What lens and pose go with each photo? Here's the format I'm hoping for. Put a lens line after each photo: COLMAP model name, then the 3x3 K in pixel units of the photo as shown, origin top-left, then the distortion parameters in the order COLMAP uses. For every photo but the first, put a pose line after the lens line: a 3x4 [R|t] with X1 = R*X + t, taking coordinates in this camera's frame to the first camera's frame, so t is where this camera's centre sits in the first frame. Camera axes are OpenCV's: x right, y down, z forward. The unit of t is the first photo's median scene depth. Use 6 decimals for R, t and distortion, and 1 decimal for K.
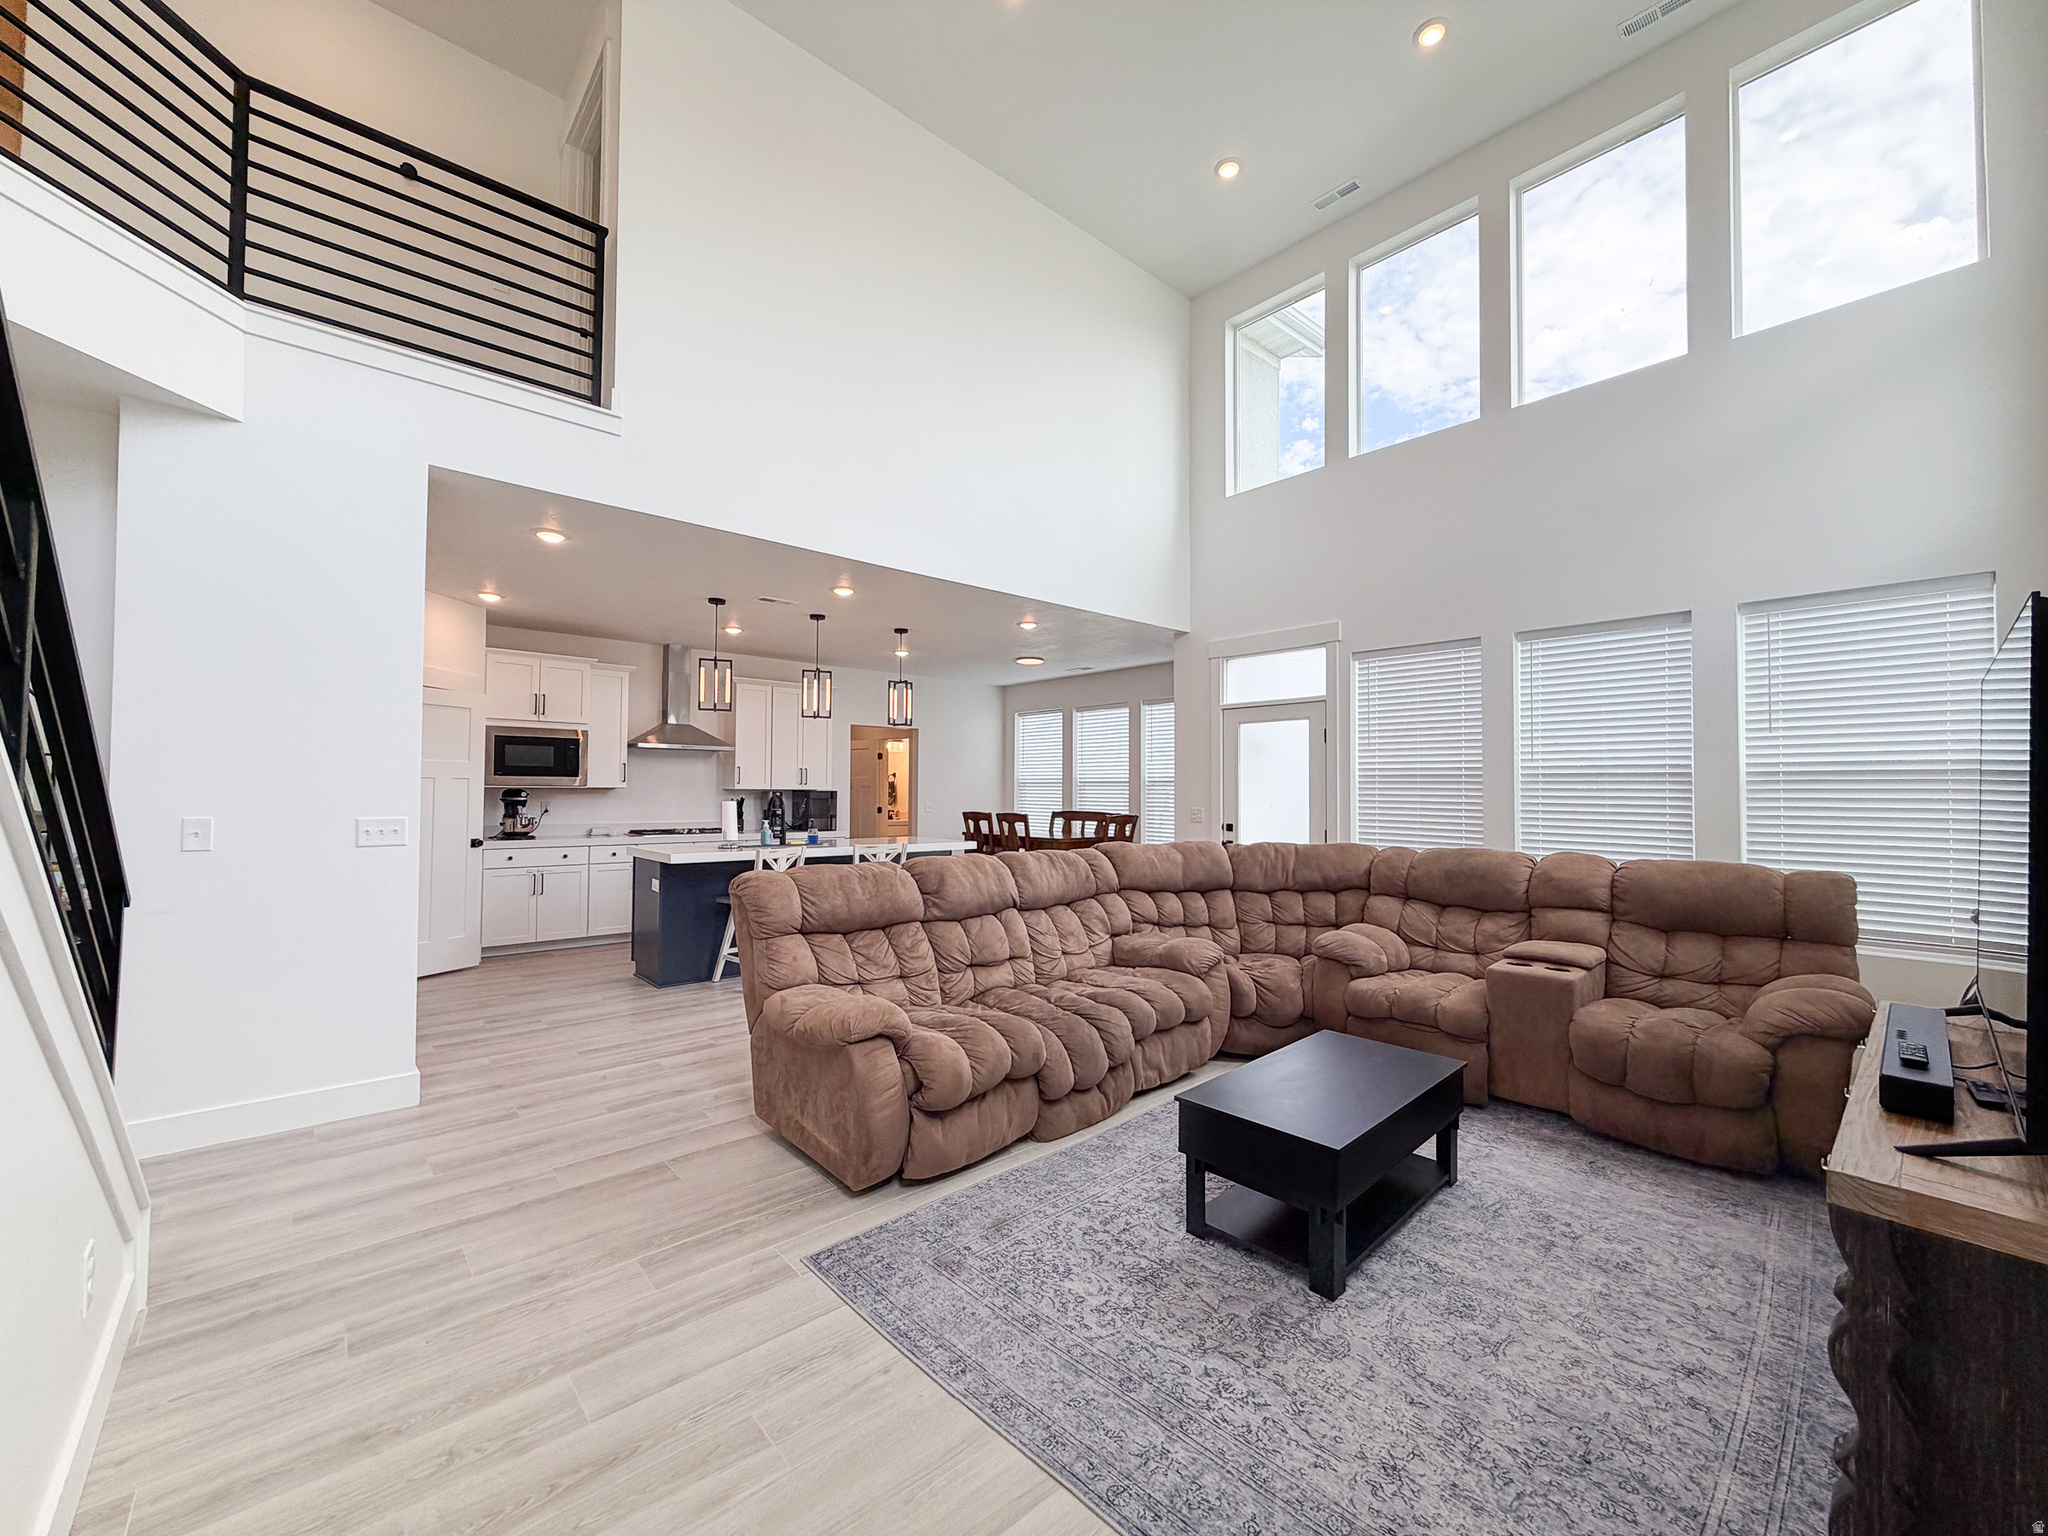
lens RADIAL K [[815.6, 0, 1018.0], [0, 815.6, 771.7], [0, 0, 1]] dist [-0.003821, -0.001048]
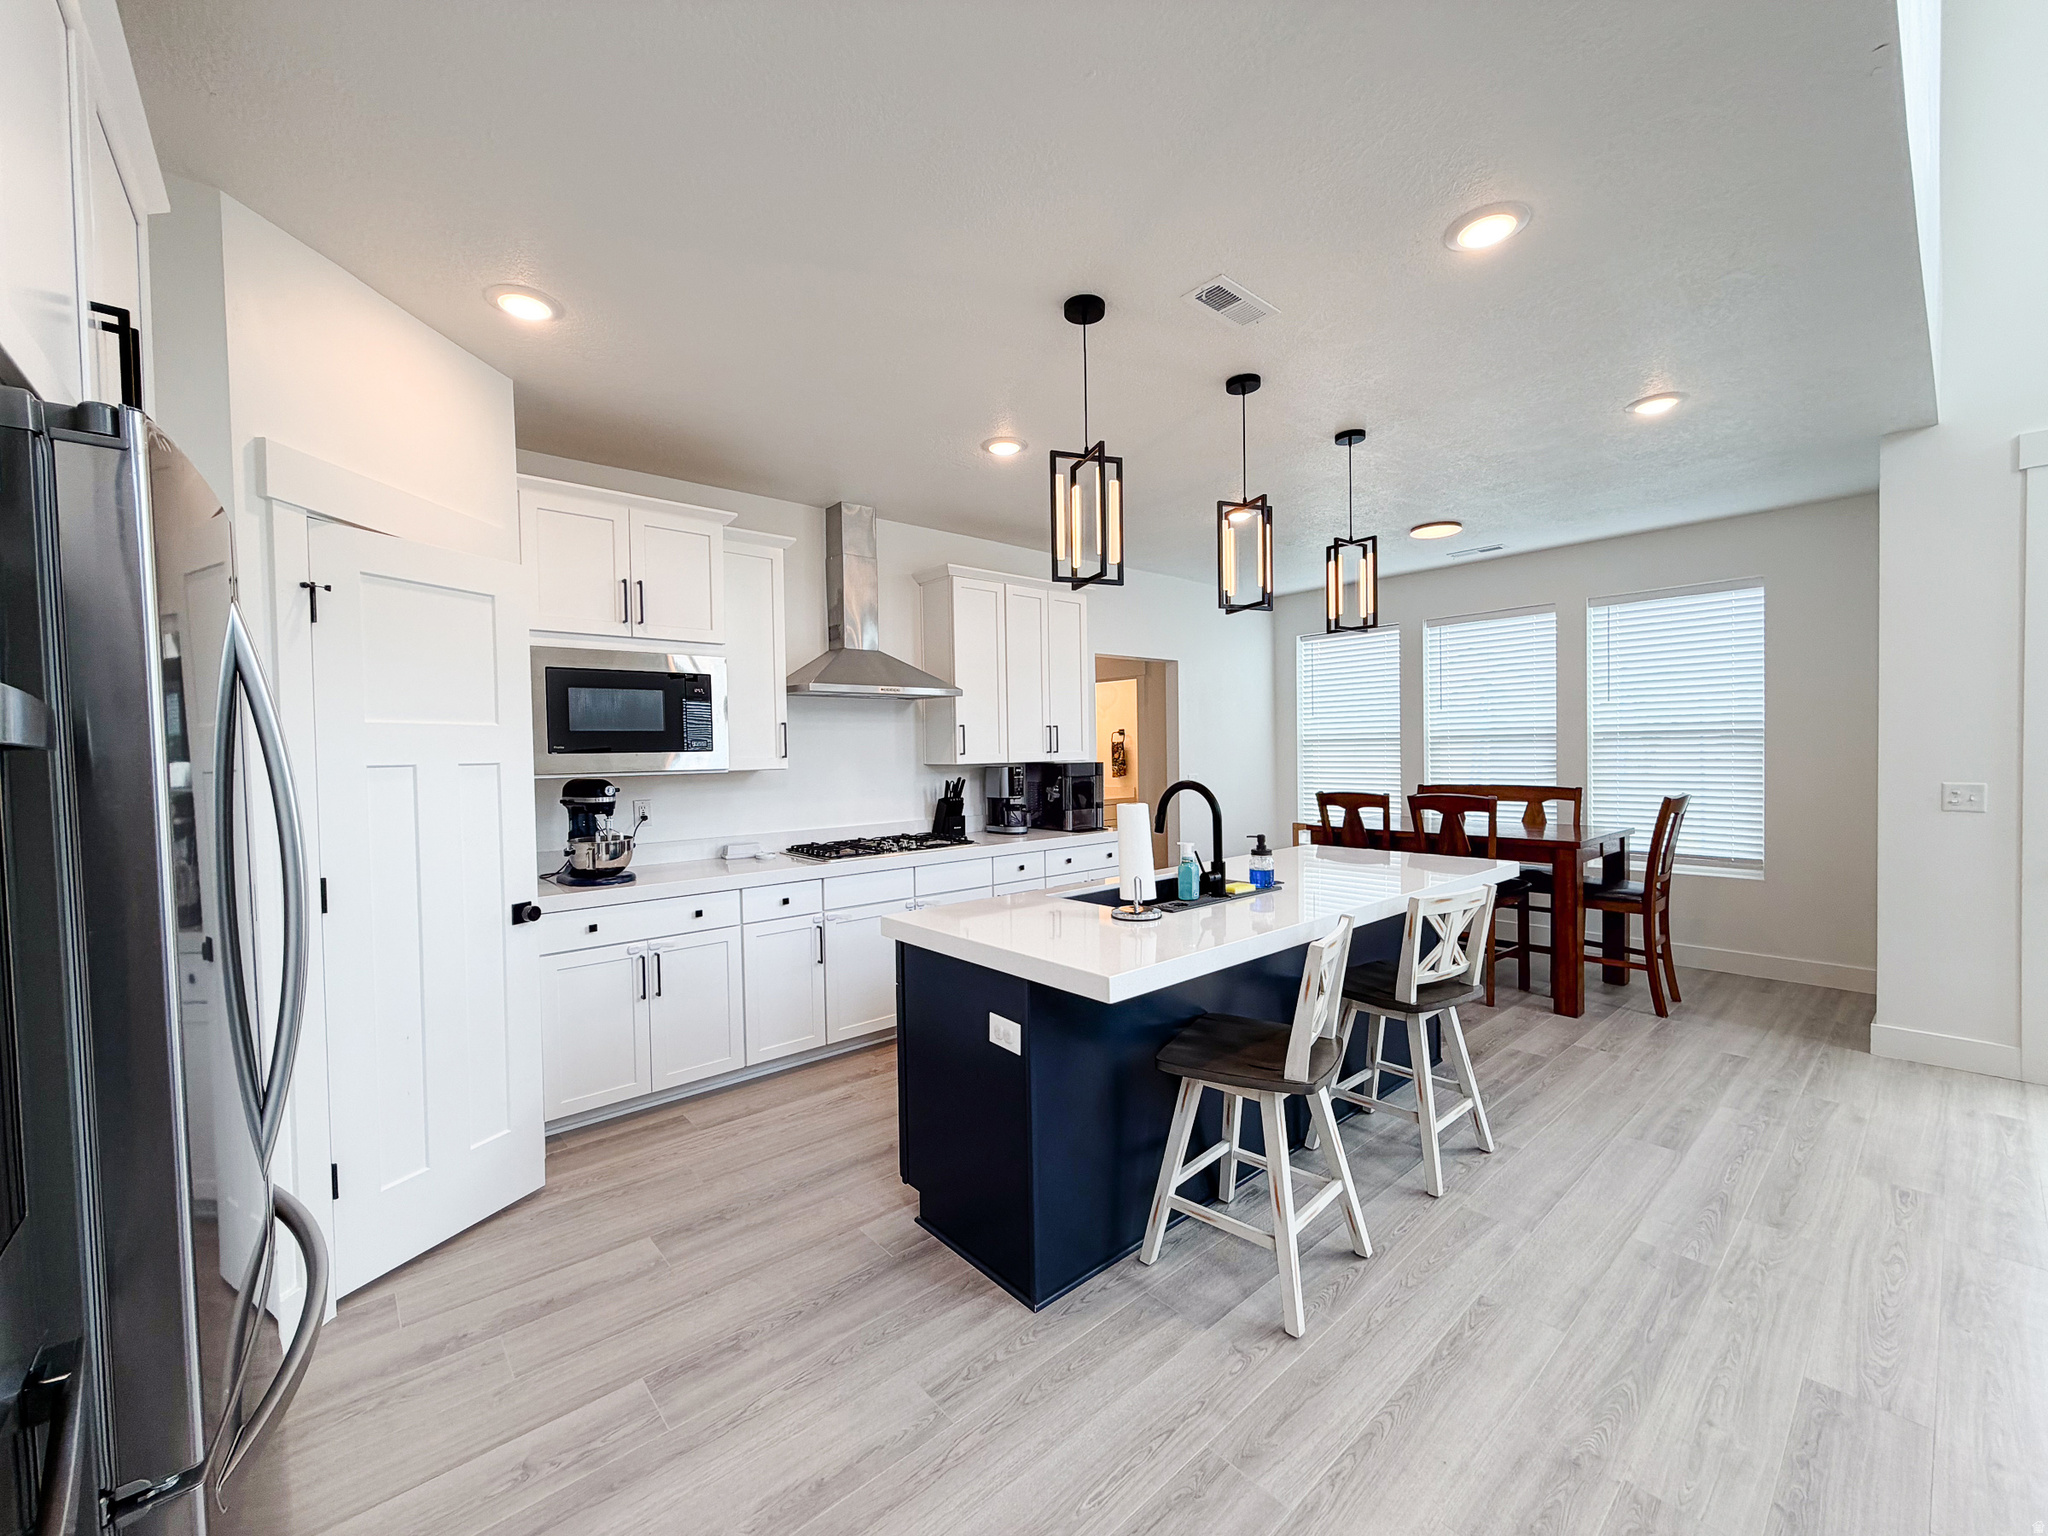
lens RADIAL K [[815.6, 0, 1011.4], [0, 815.6, 775.0], [0, 0, 1]] dist [-0.003821, -0.001048]
pose [[0.999614, -0.024553, -0.013012, -0.377966], [0.025239, 0.998142, 0.055464, -0.002303], [0.011626, -0.055771, 0.998376, 0.544028]]
